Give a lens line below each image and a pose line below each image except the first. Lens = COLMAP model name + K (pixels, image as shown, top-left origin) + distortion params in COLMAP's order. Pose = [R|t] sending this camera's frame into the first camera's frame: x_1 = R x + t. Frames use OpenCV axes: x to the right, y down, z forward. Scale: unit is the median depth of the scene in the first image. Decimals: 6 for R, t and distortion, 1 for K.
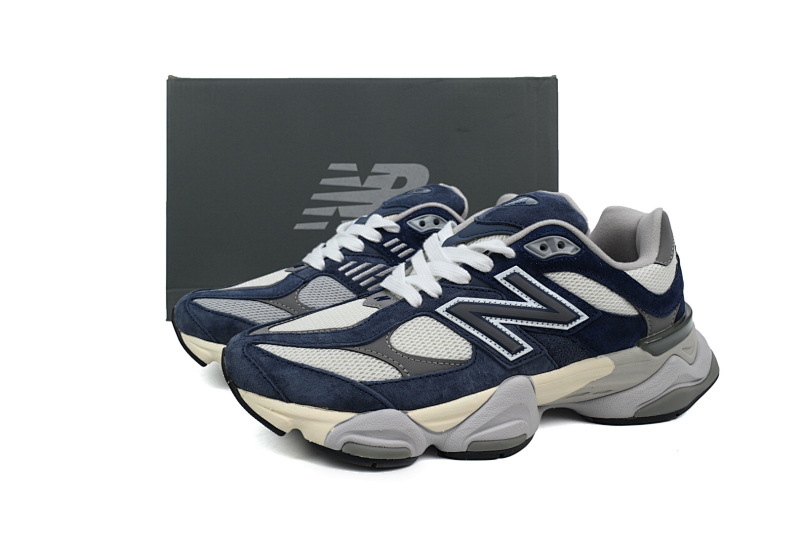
lens RADIAL K [[690.2, 0, 401.7], [0, 690.2, 266.9], [0, 0, 1]] dist [0.045237, -0.001652]
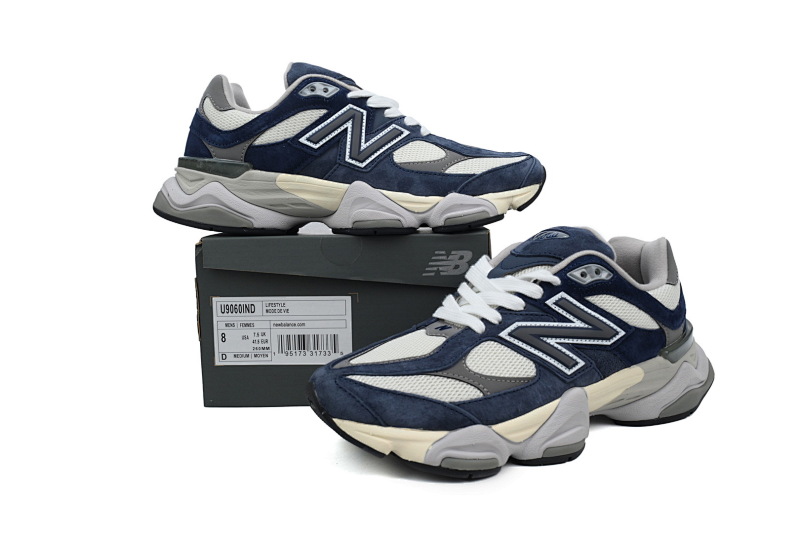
lens RADIAL K [[690.2, 0, 406.4], [0, 690.2, 263.3], [0, 0, 1]] dist [0.045237, -0.001652]
pose [[0.986068, -0.046458, 0.159721, -0.273142], [0.055134, 0.997210, -0.050321, -0.005180], [-0.156938, 0.058426, 0.985879, -0.095236]]
